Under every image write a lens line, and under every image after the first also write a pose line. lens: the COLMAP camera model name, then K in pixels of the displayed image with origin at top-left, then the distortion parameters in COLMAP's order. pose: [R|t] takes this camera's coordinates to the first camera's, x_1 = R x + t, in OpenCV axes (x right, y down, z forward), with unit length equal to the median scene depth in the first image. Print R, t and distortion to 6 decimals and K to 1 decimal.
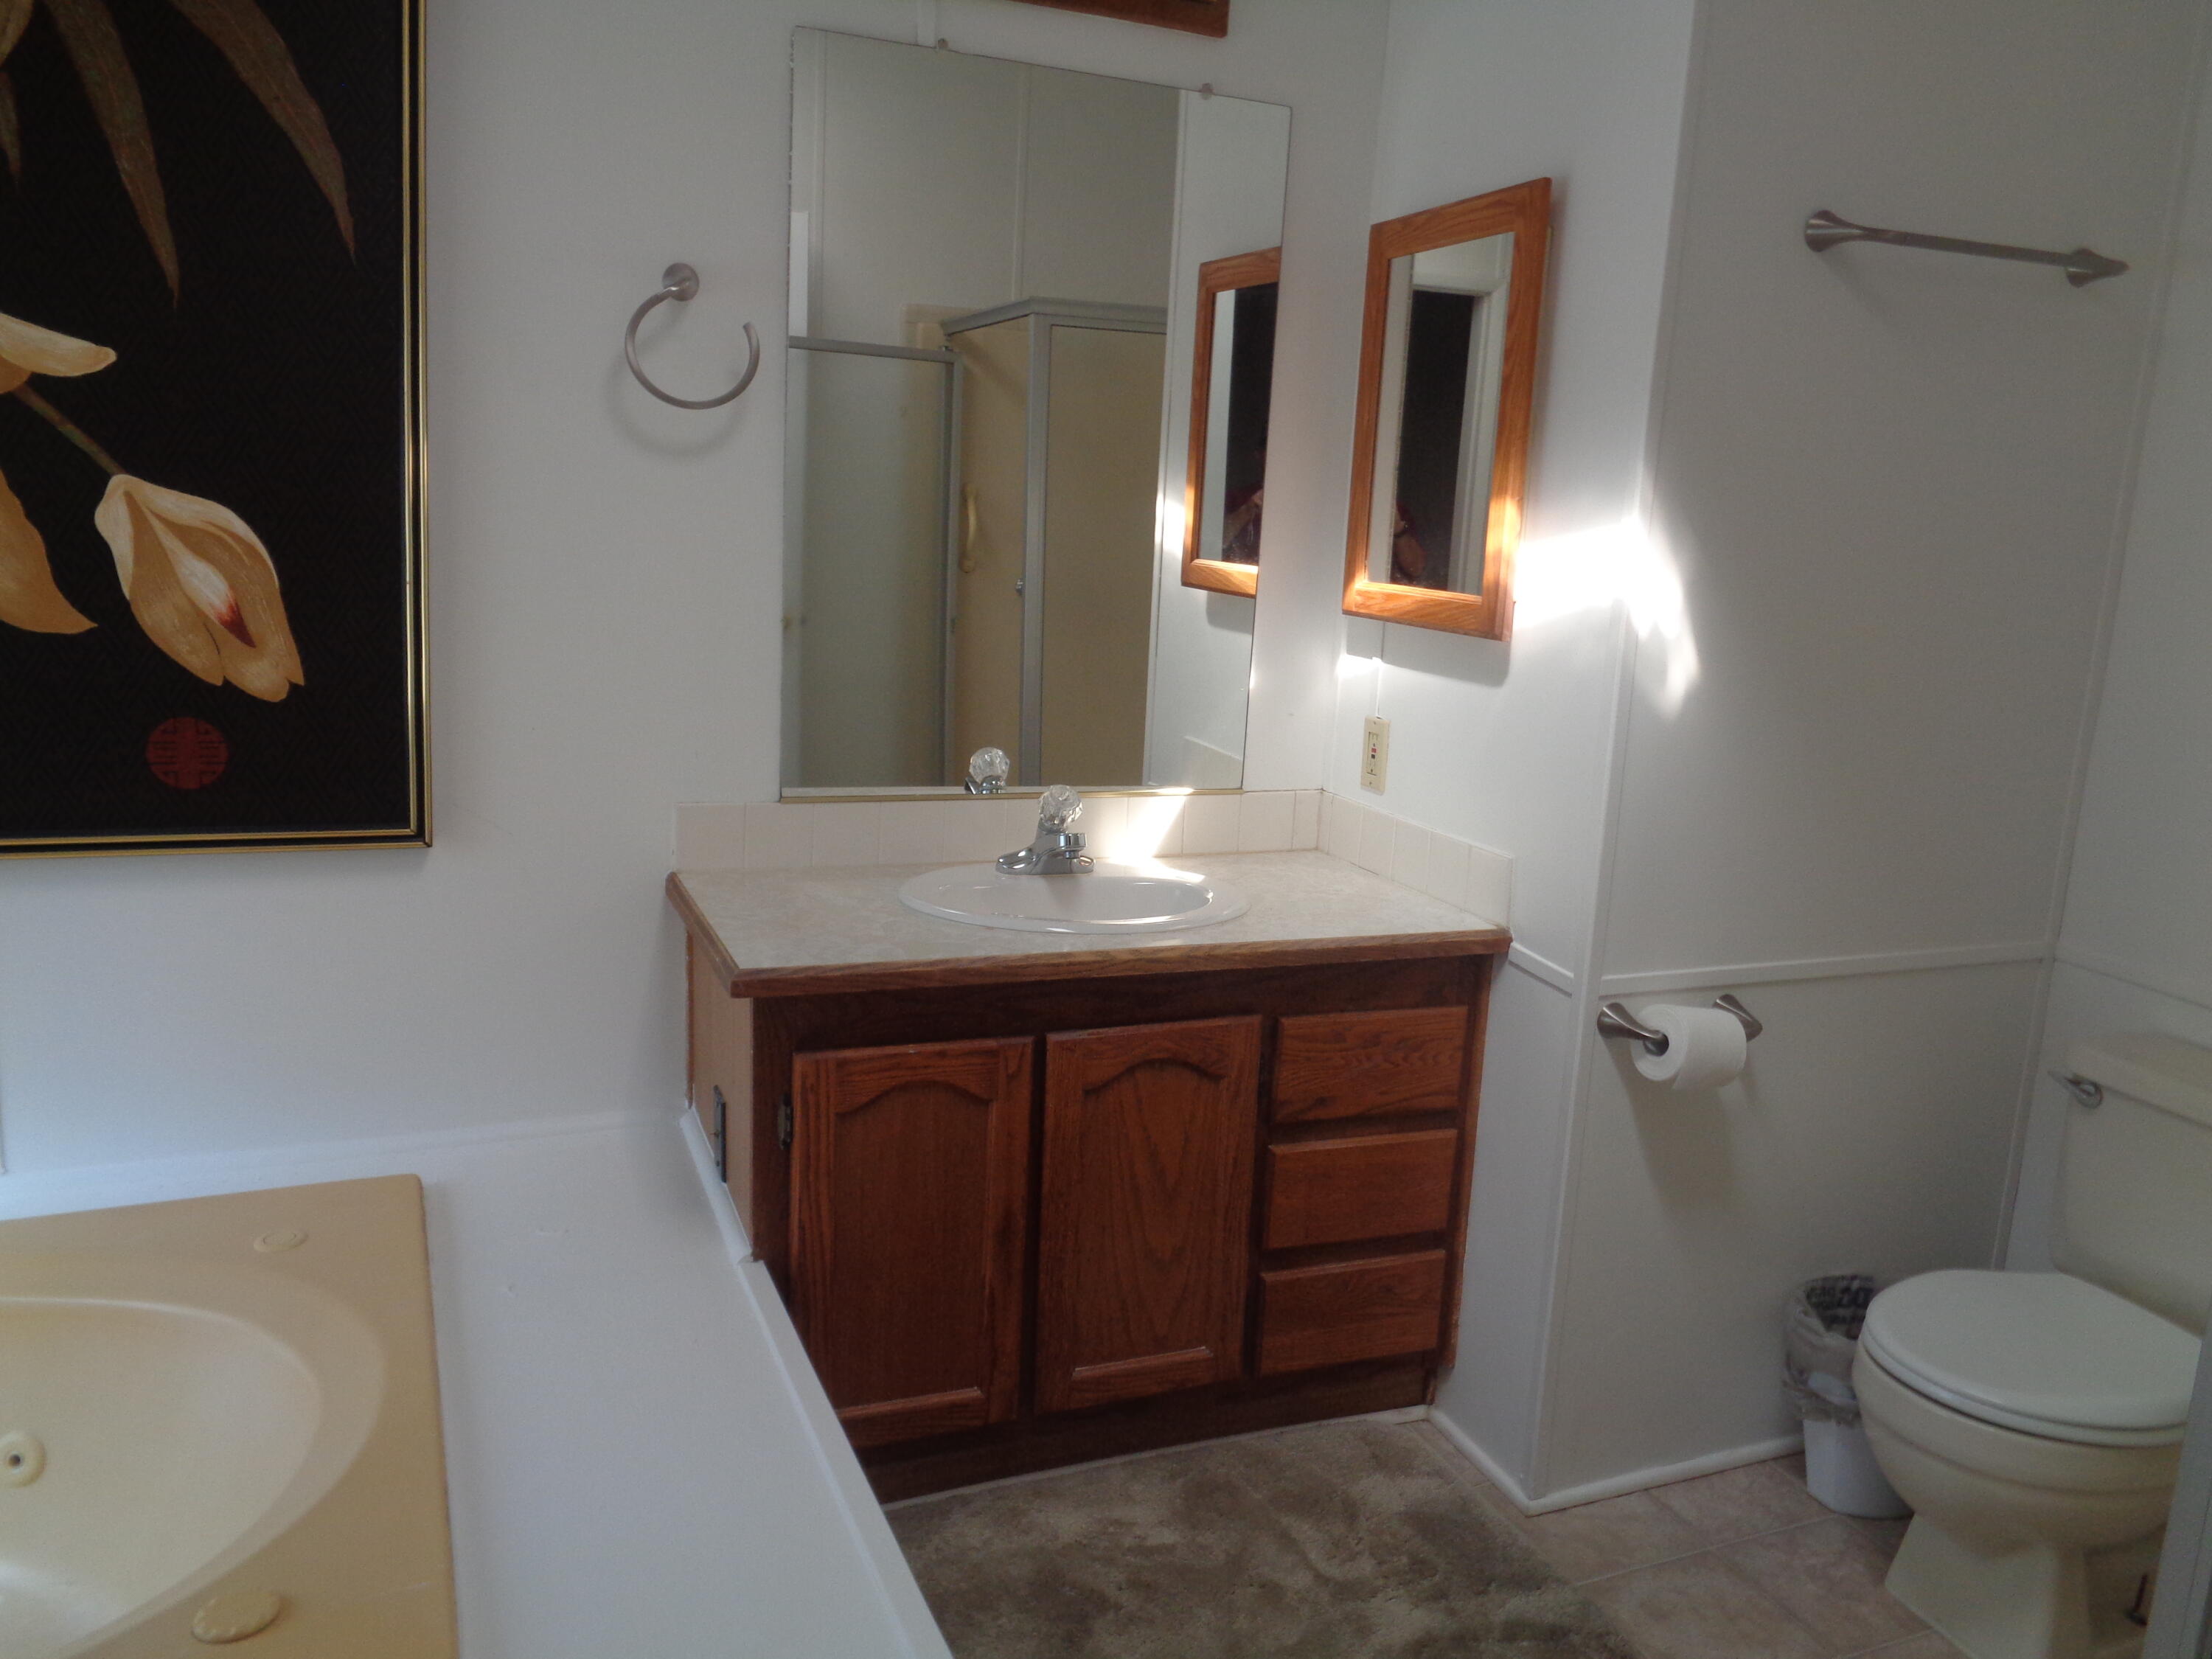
lens RADIAL K [[1649.0, 0, 1110.0], [0, 1649.0, 814.5], [0, 0, 1]] dist [-0.005527, 0.005246]
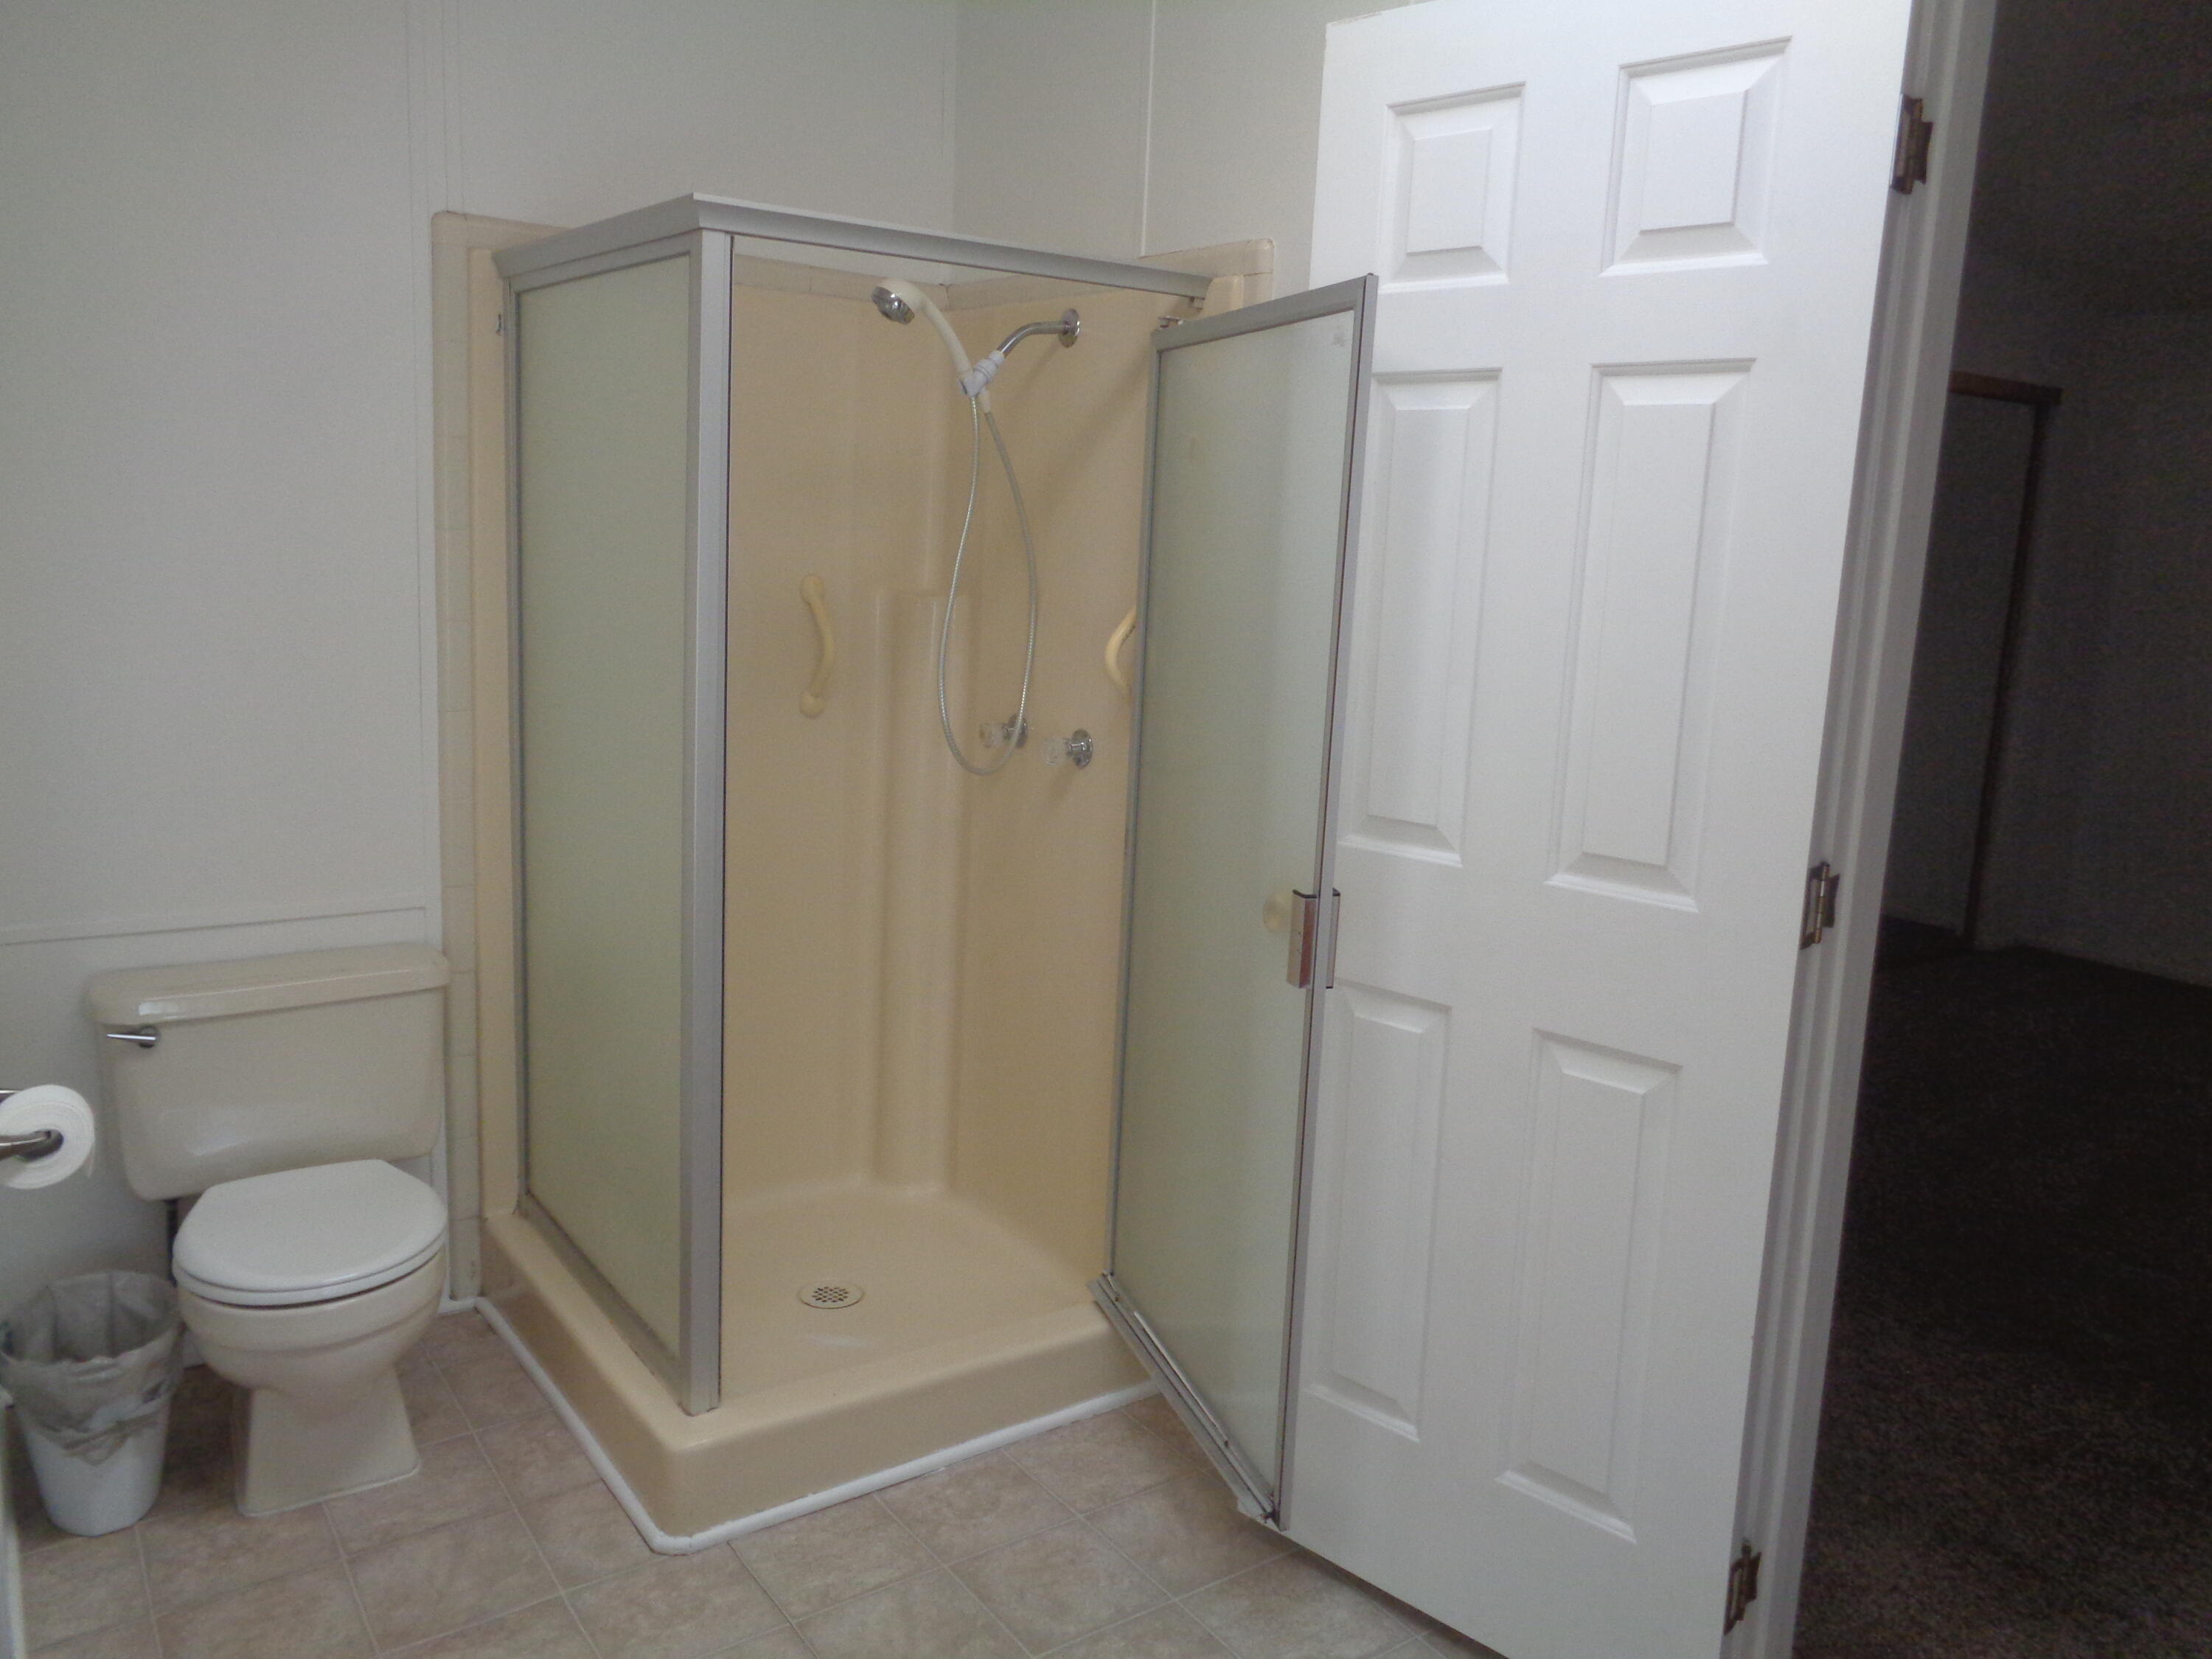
lens RADIAL K [[1649.0, 0, 1110.0], [0, 1649.0, 814.5], [0, 0, 1]] dist [-0.005527, 0.005246]
pose [[-0.217315, -0.222113, 0.950494, -0.565656], [0.134764, 0.957613, 0.254588, -0.168704], [-0.966754, 0.183418, -0.178171, 0.559694]]
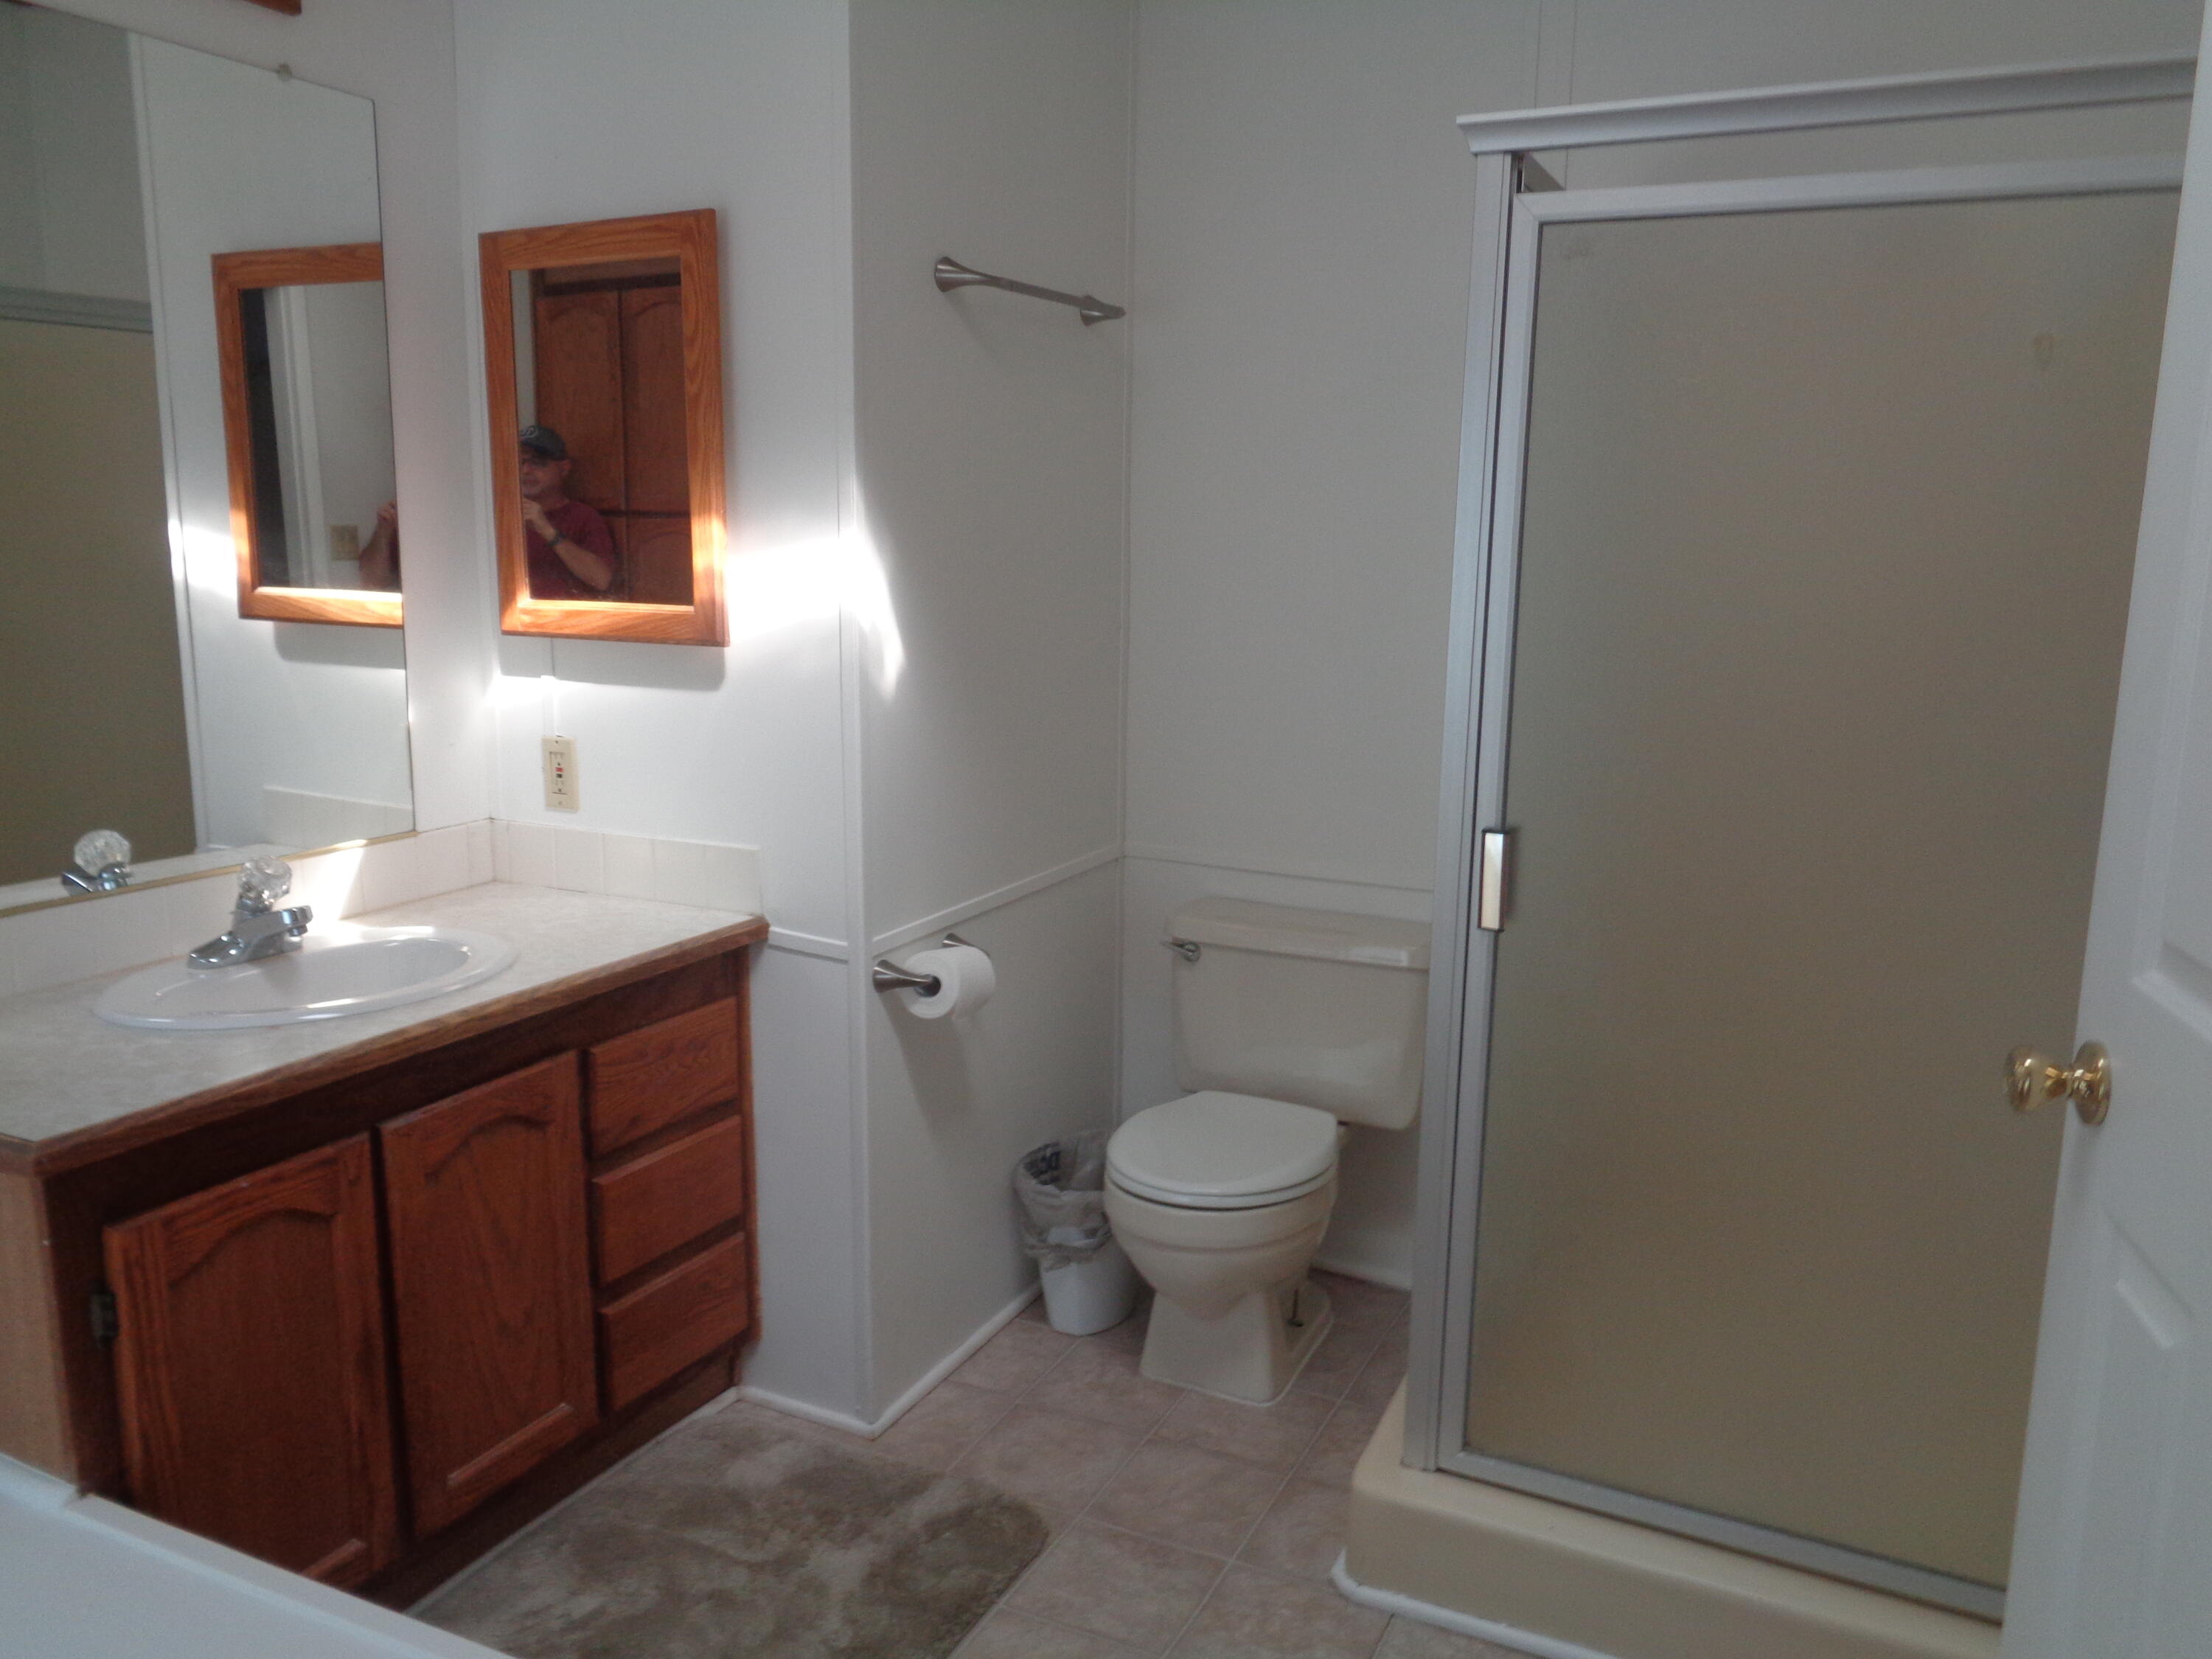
lens RADIAL K [[1649.0, 0, 1110.0], [0, 1649.0, 814.5], [0, 0, 1]] dist [-0.005527, 0.005246]
pose [[0.751540, -0.156295, 0.640905, -0.274528], [0.152392, 0.986383, 0.061848, -0.027868], [-0.641844, 0.051187, 0.765125, 0.043306]]
